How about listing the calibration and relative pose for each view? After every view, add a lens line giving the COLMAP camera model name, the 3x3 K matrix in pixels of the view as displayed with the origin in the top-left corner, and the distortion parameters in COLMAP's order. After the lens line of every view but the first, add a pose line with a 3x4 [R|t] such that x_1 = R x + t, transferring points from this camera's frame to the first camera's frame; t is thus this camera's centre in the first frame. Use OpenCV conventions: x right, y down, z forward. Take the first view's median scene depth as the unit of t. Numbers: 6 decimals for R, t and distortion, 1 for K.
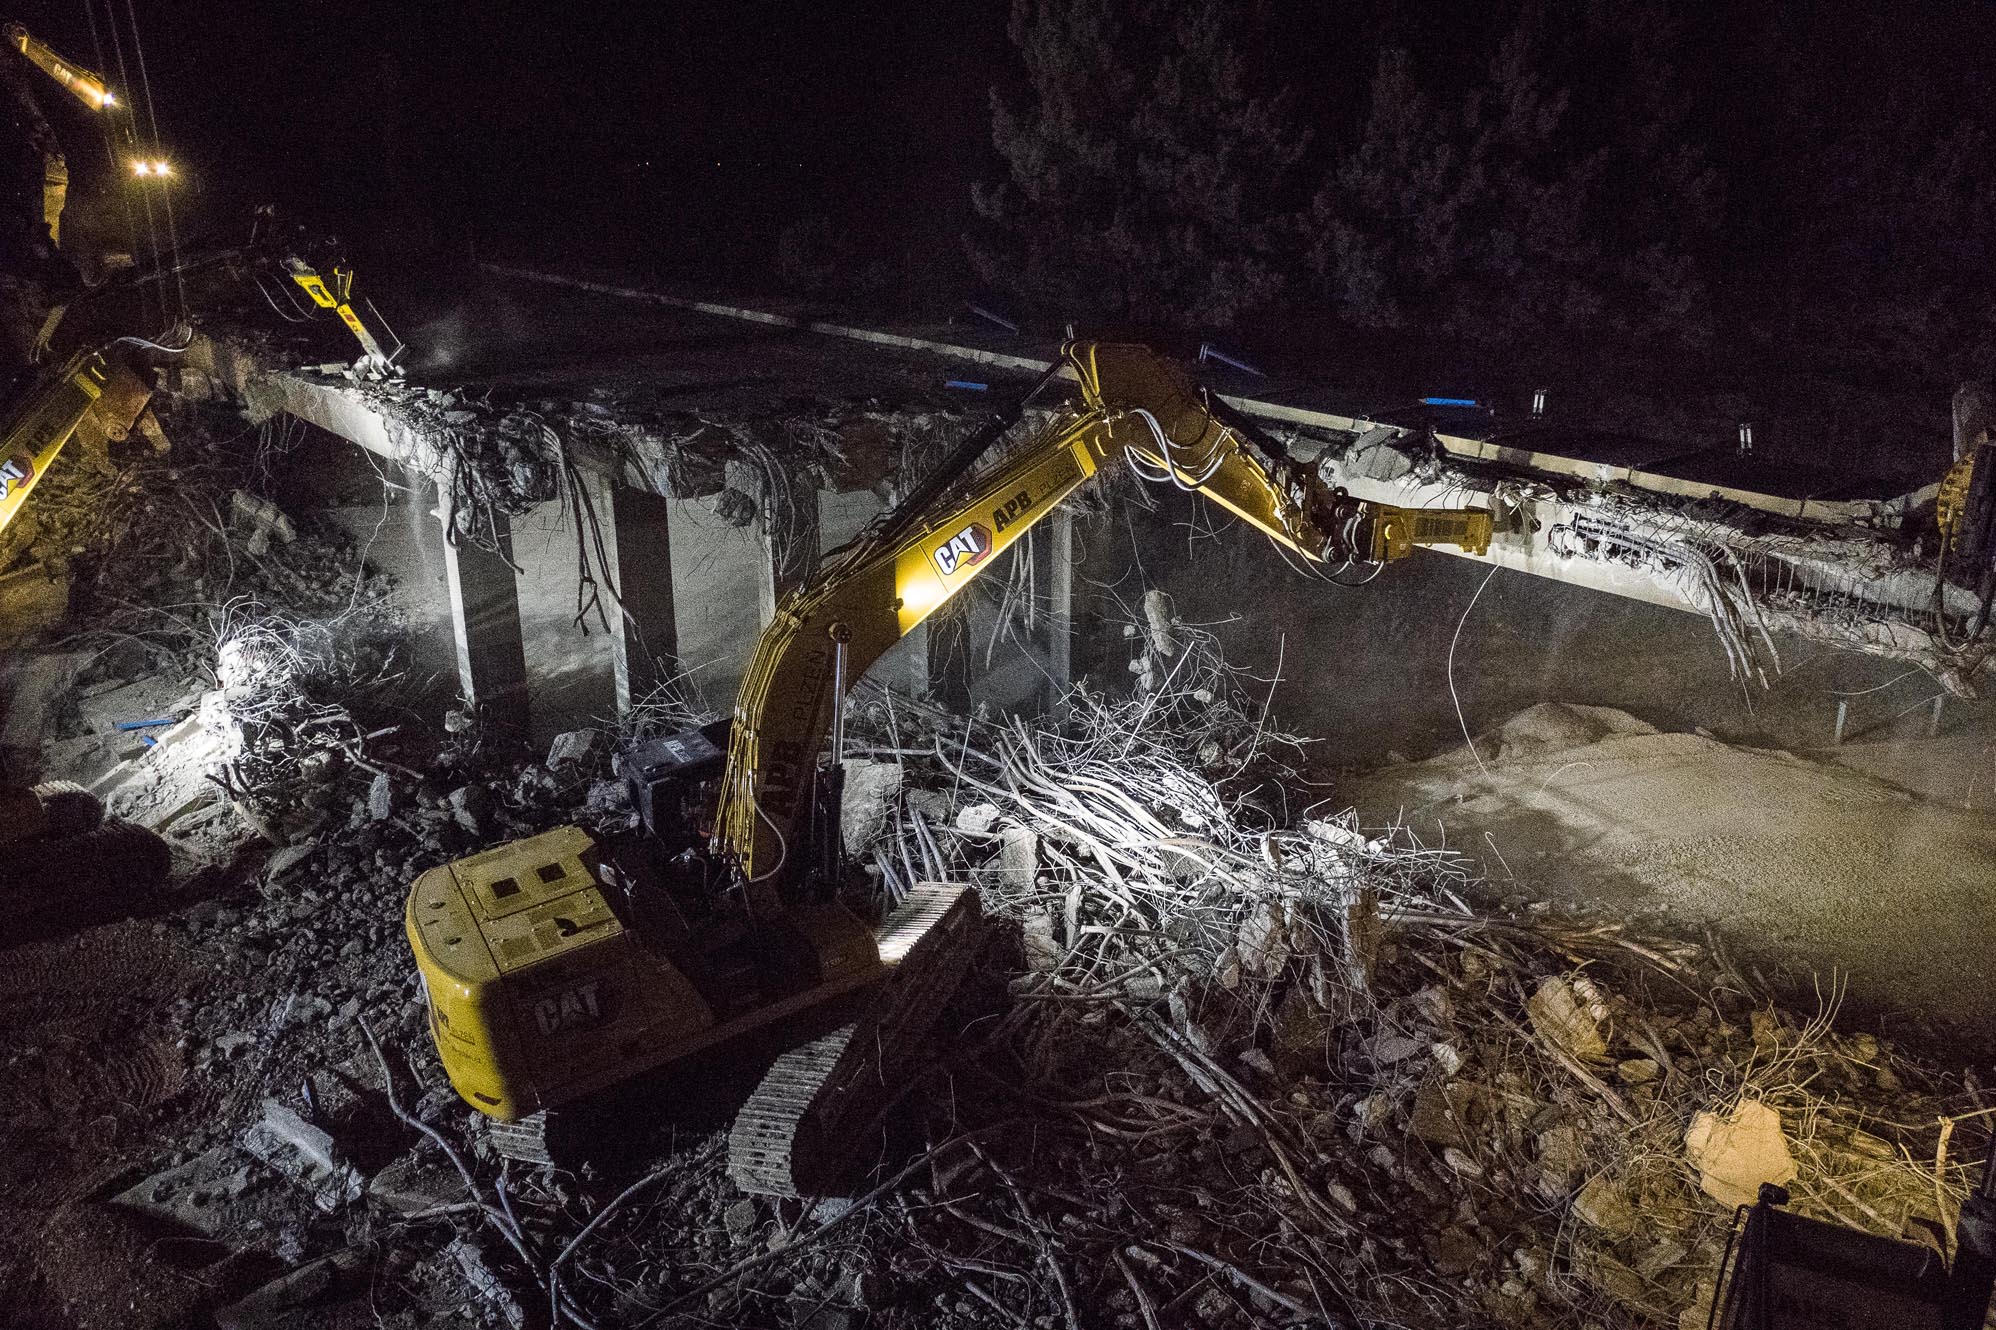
lens RADIAL K [[1627.1, 0, 998.0], [0, 1627.1, 665.0], [0, 0, 1]] dist [-0.007650, -0.004606]
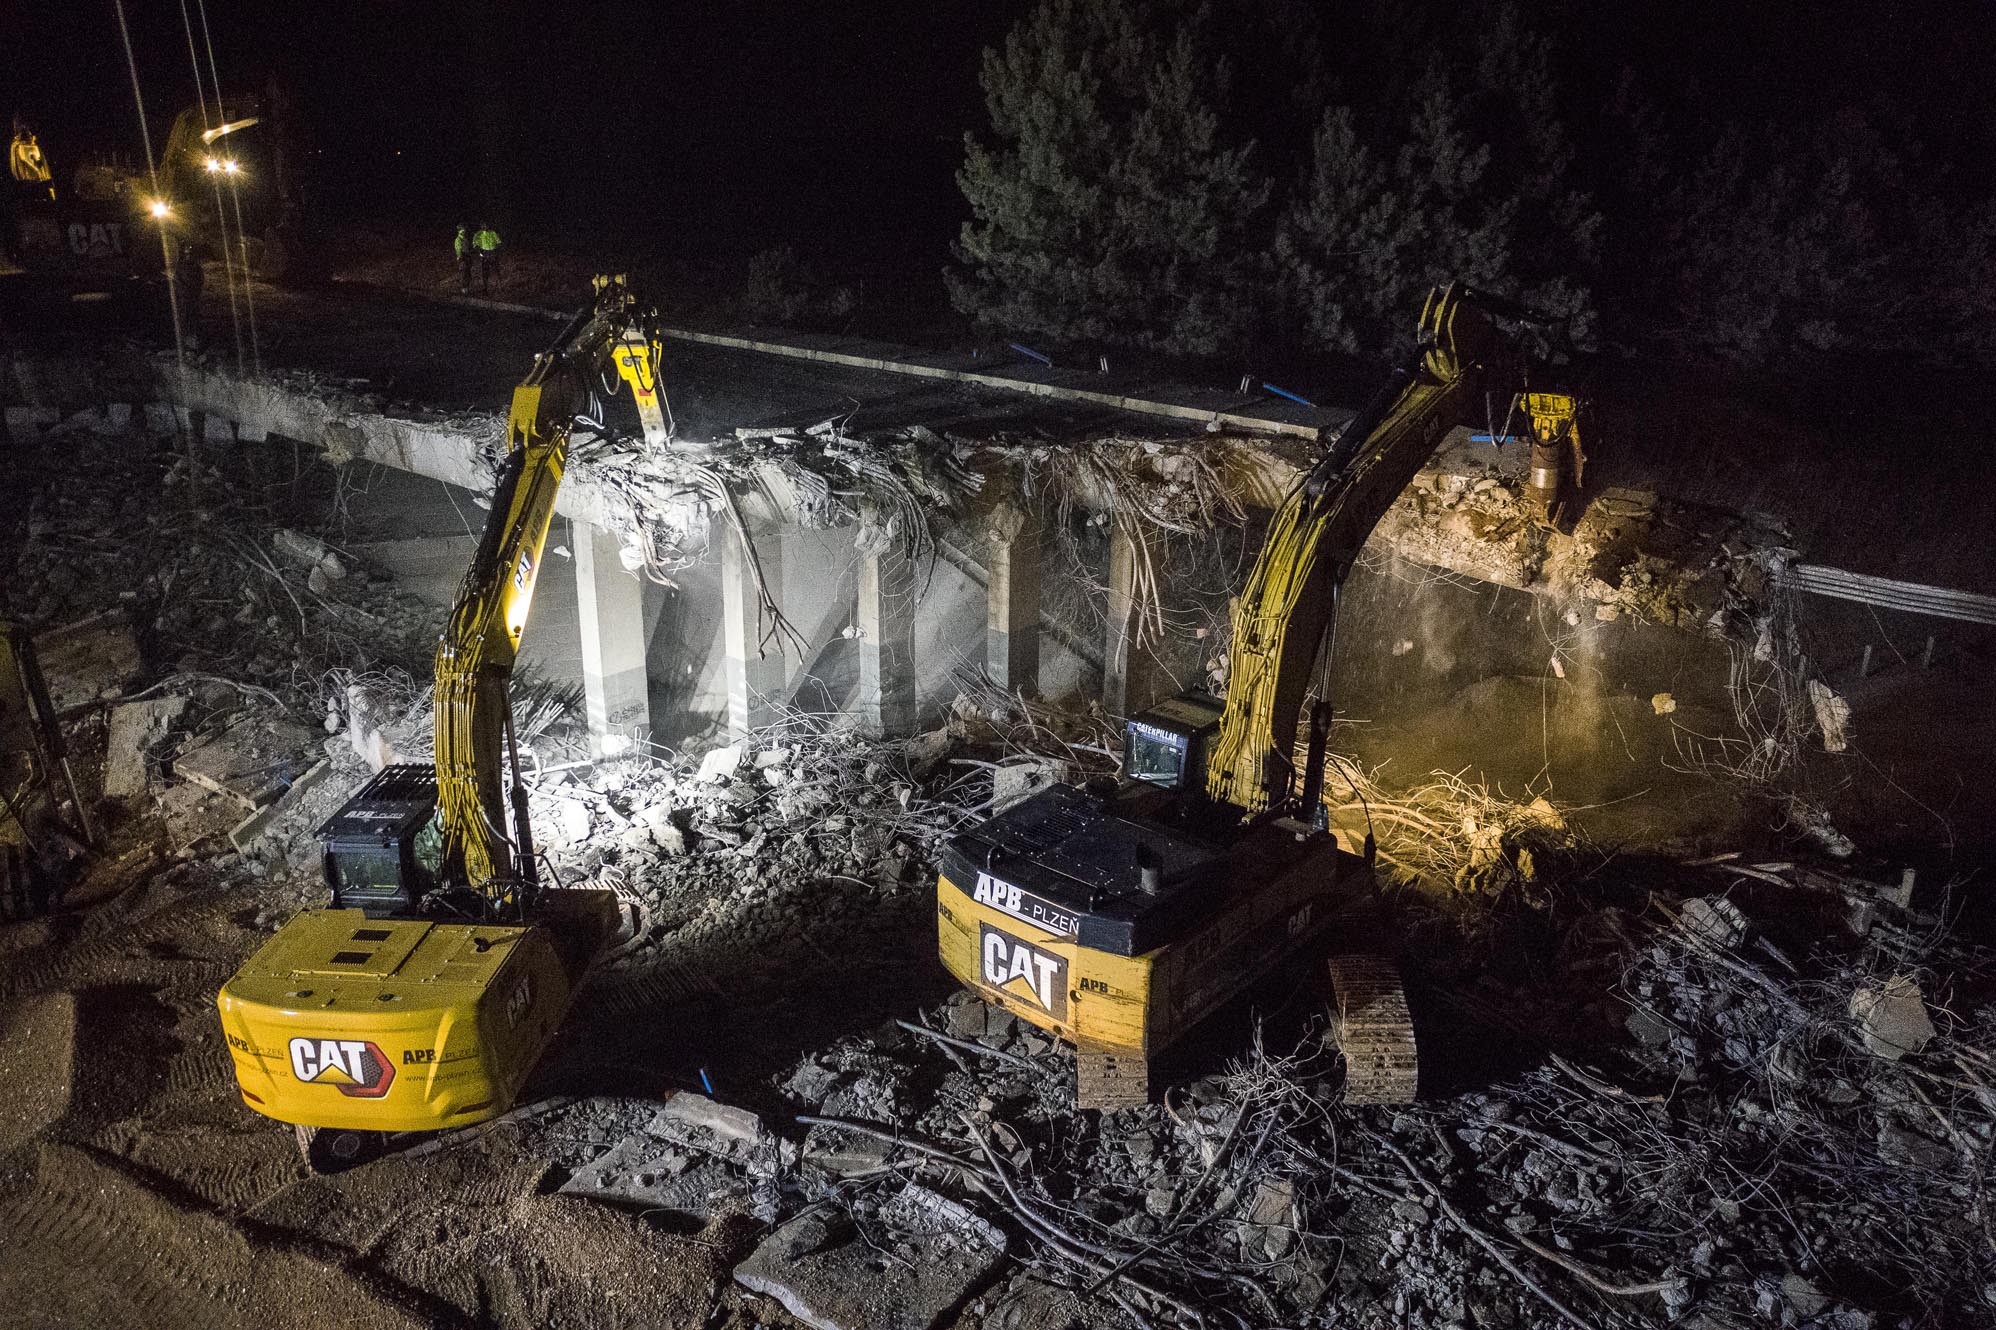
lens RADIAL K [[1627.1, 0, 998.0], [0, 1627.1, 665.0], [0, 0, 1]] dist [-0.007650, -0.004606]
pose [[0.982802, -0.046533, 0.178705, -0.210337], [0.046022, 0.998916, 0.007008, -0.010302], [-0.178837, 0.001337, 0.983878, -0.069418]]
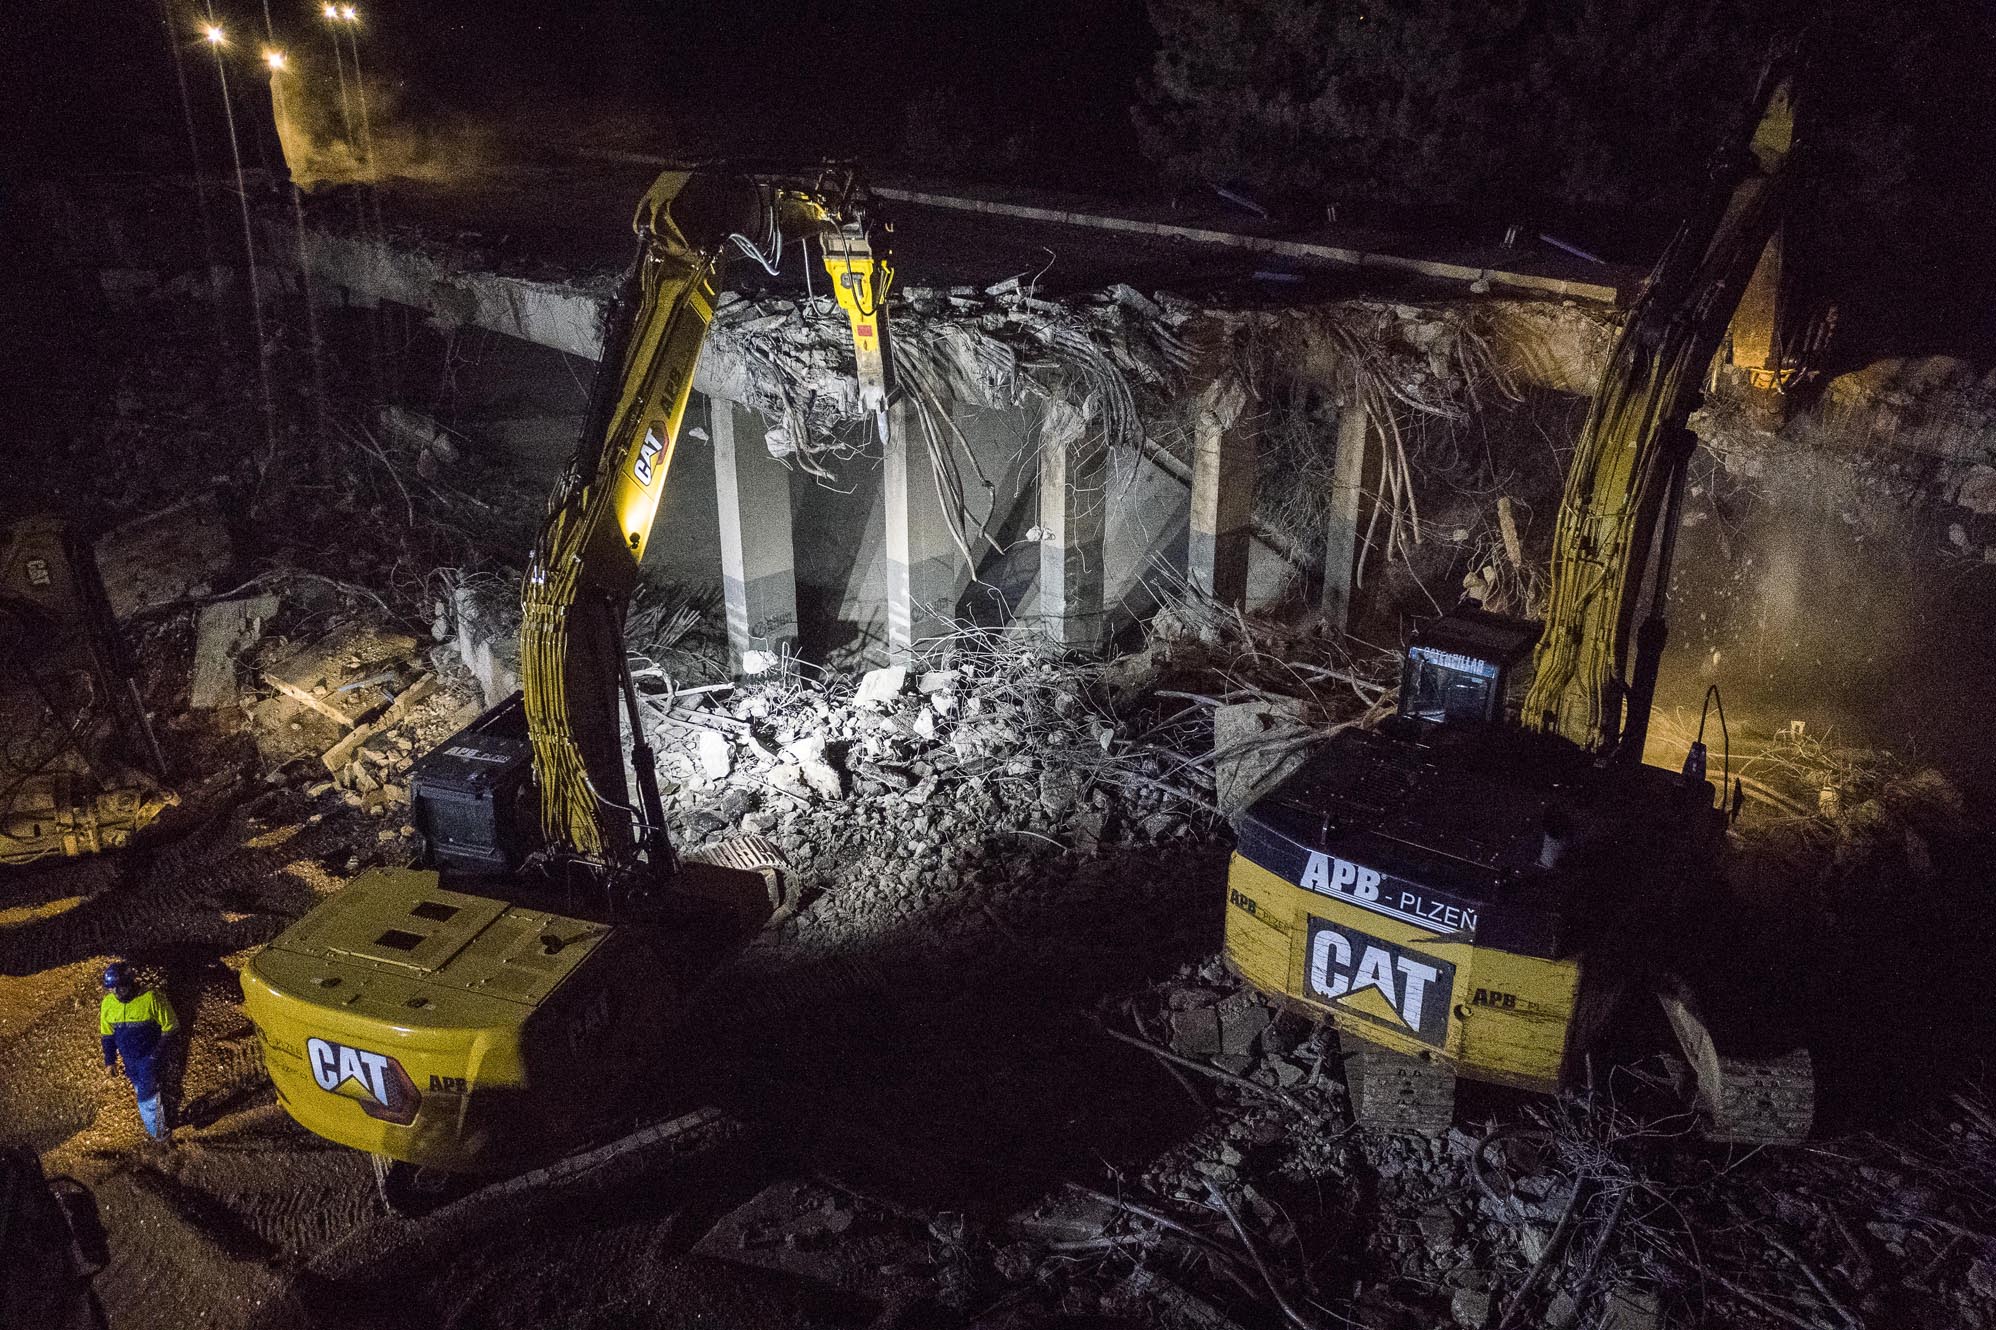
lens RADIAL K [[1627.1, 0, 998.0], [0, 1627.1, 665.0], [0, 0, 1]] dist [-0.007650, -0.004606]
pose [[0.994656, -0.040170, 0.095110, -0.219742], [0.033061, 0.996622, 0.075183, -0.021525], [-0.097809, -0.071637, 0.992624, 0.066612]]
